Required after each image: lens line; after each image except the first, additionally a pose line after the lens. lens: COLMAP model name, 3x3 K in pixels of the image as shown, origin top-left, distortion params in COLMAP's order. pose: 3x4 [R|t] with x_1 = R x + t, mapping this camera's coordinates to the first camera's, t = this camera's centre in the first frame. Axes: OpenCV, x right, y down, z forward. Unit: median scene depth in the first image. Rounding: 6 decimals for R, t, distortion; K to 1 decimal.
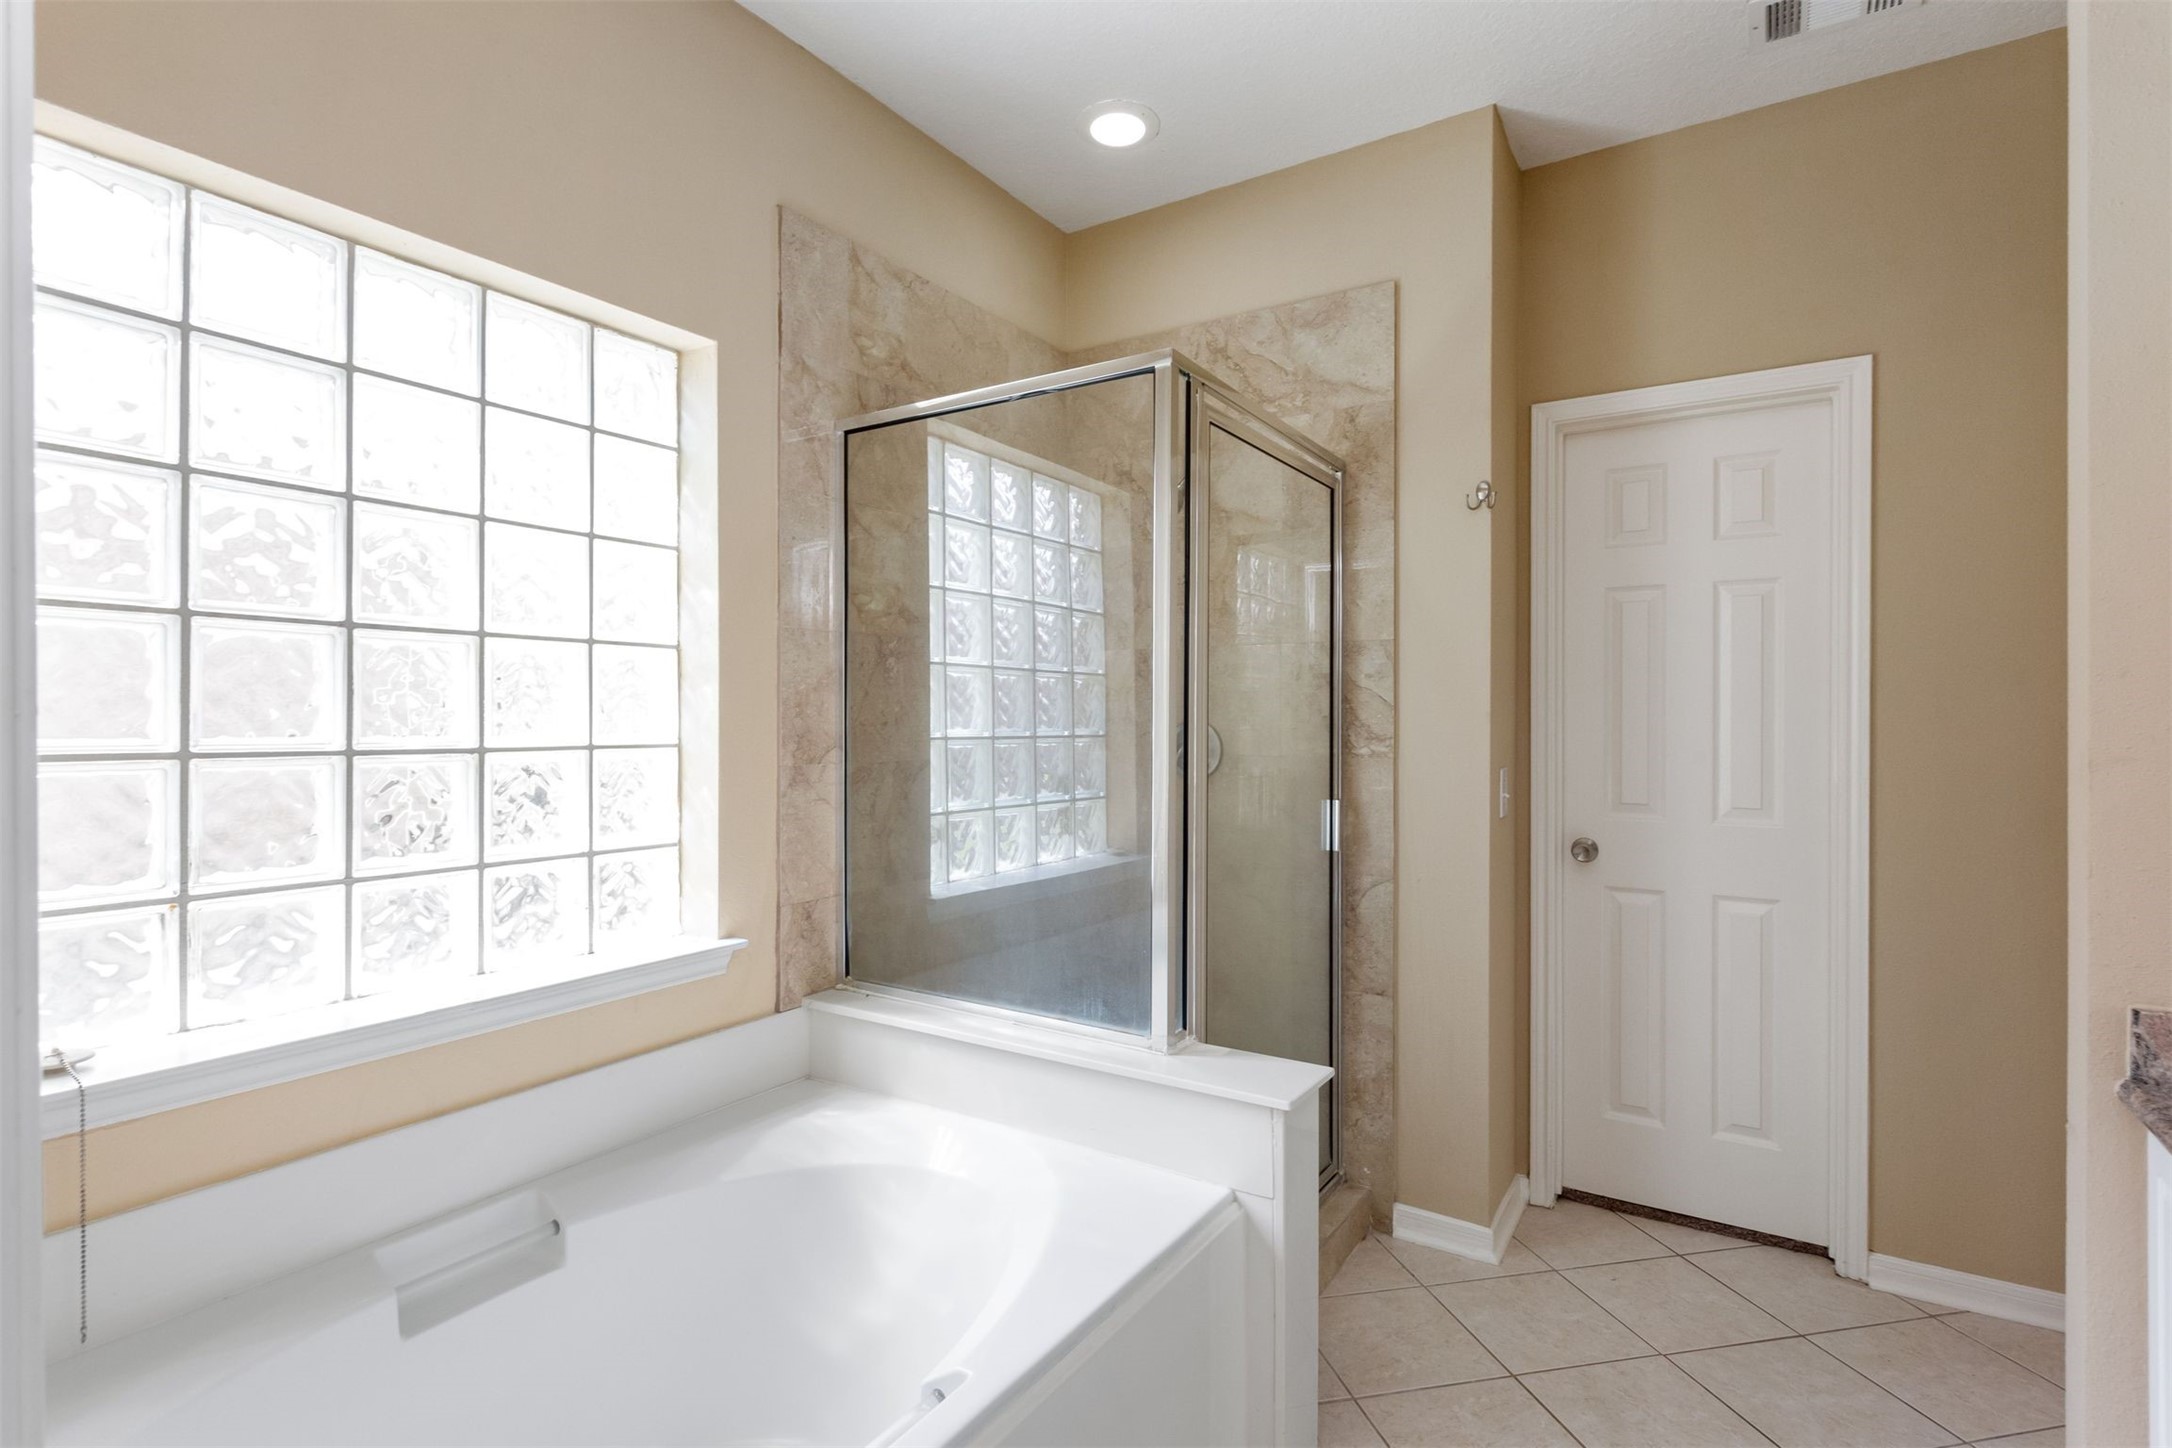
lens RADIAL K [[1059.4, 0, 1092.7], [0, 1059.4, 717.2], [0, 0, 1]] dist [-0.000626, -0.000534]
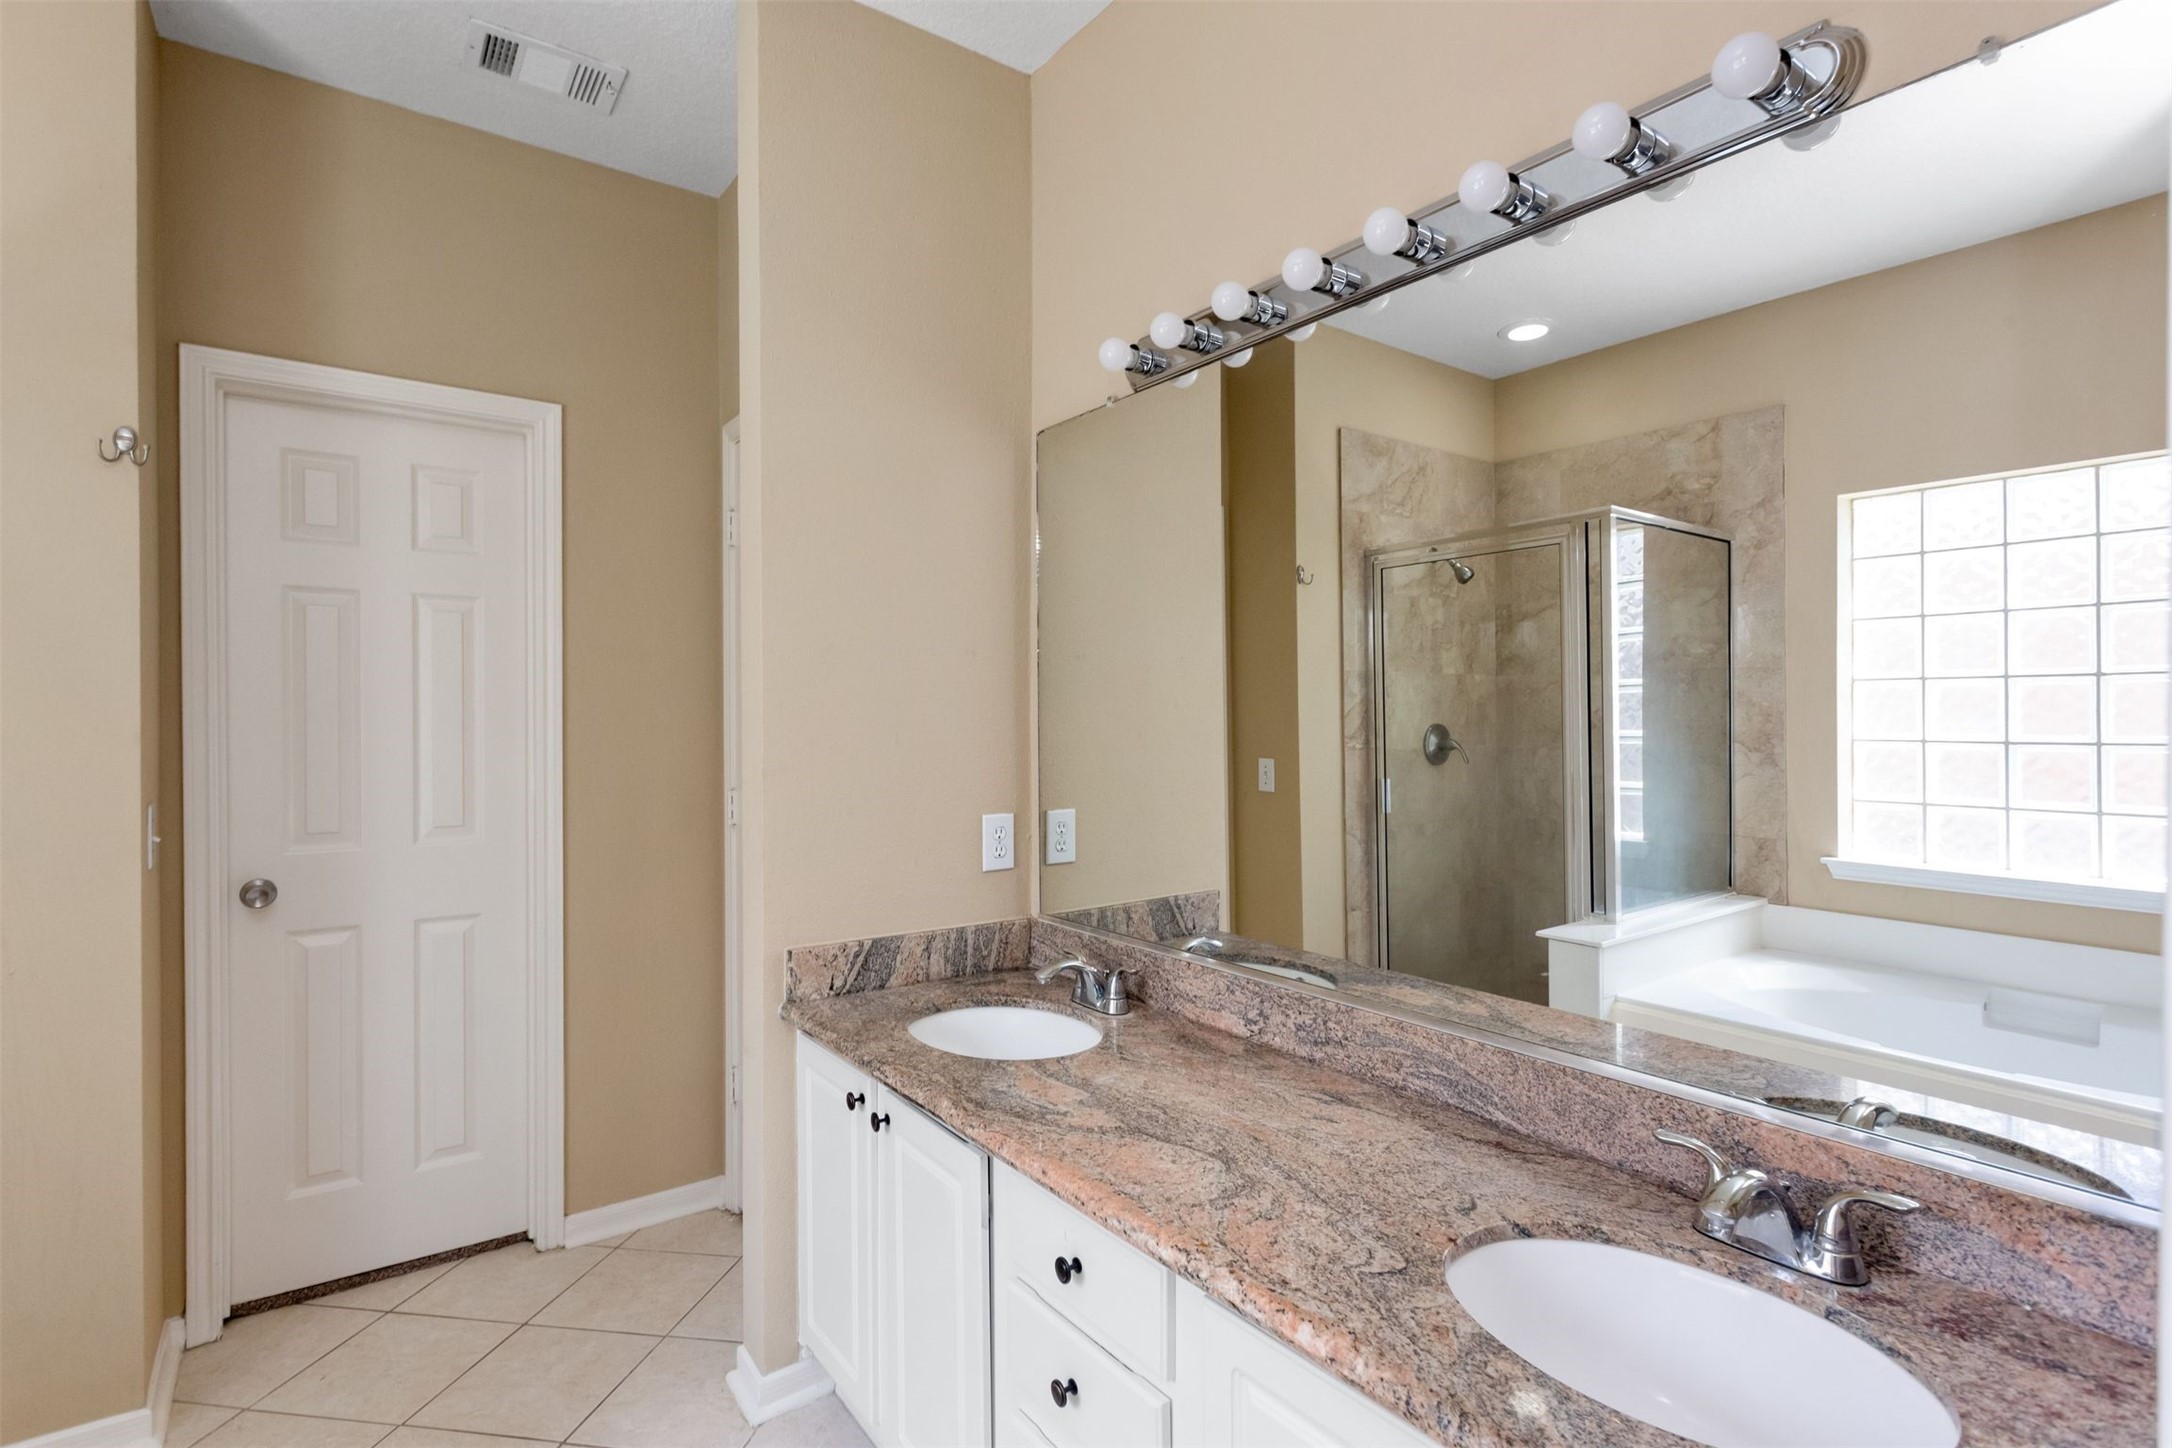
lens RADIAL K [[1050.2, 0, 1086.0], [0, 1050.2, 724.0], [0, 0, 1]] dist [0.002251, -0.000494]
pose [[0.353801, -0.004991, 0.935307, -0.090574], [0.000585, 0.999987, 0.005115, -0.014280], [-0.935320, -0.001263, 0.353800, 0.094023]]
